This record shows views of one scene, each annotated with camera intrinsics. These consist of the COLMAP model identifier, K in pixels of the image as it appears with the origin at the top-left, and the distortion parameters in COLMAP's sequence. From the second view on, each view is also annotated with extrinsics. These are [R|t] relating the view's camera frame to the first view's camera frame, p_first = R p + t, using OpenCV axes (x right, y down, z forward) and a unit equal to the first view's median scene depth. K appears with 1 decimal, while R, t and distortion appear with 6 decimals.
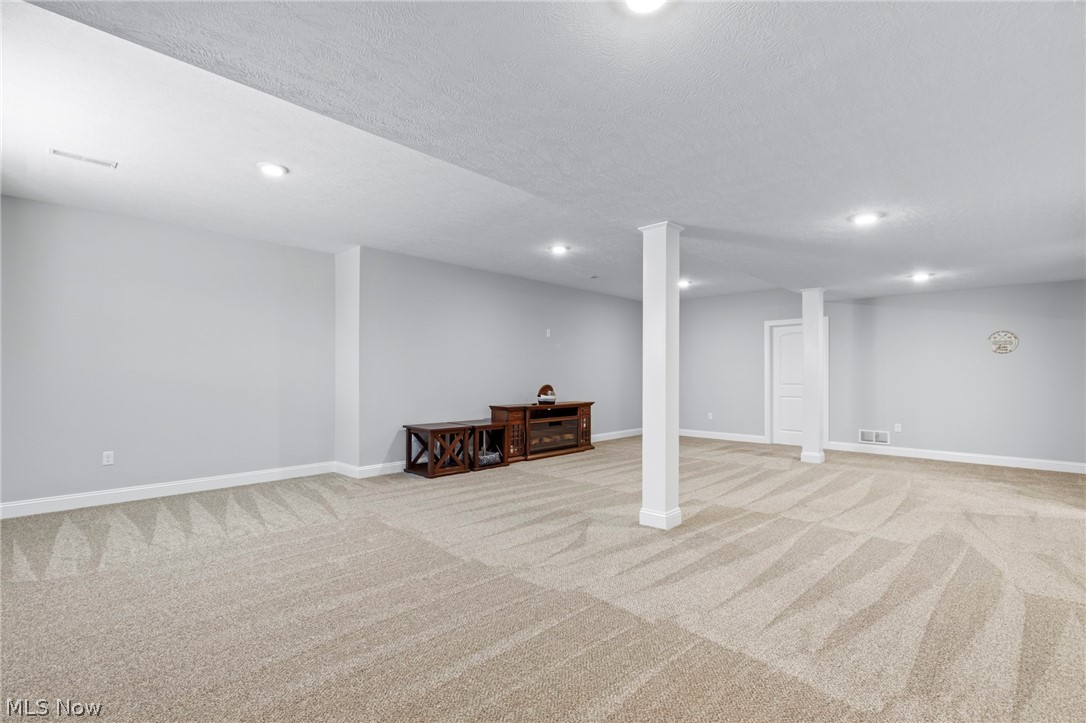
lens RADIAL K [[500.9, 0, 548.0], [0, 500.9, 364.7], [0, 0, 1]] dist [0.003818, 0.000282]
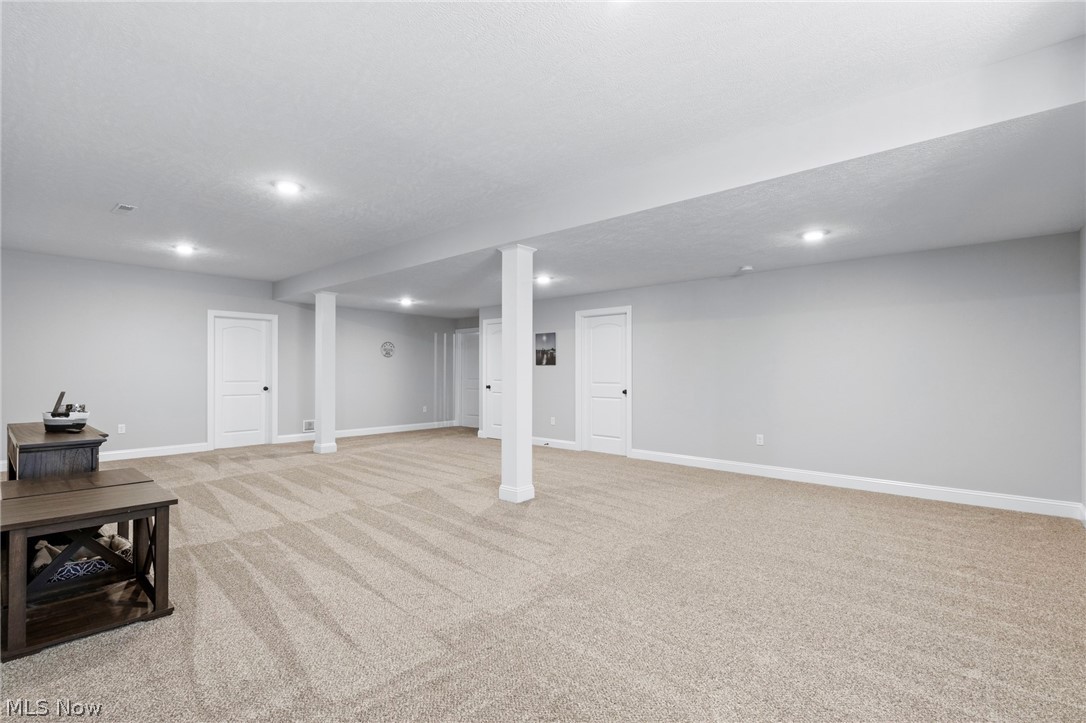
lens RADIAL K [[500.9, 0, 548.5], [0, 500.9, 364.1], [0, 0, 1]] dist [0.003818, 0.000282]
pose [[-0.034102, 0.007080, 0.999393, -0.599434], [-0.029345, 0.999537, -0.008082, -0.003540], [-0.998987, -0.029603, -0.033878, 0.578650]]
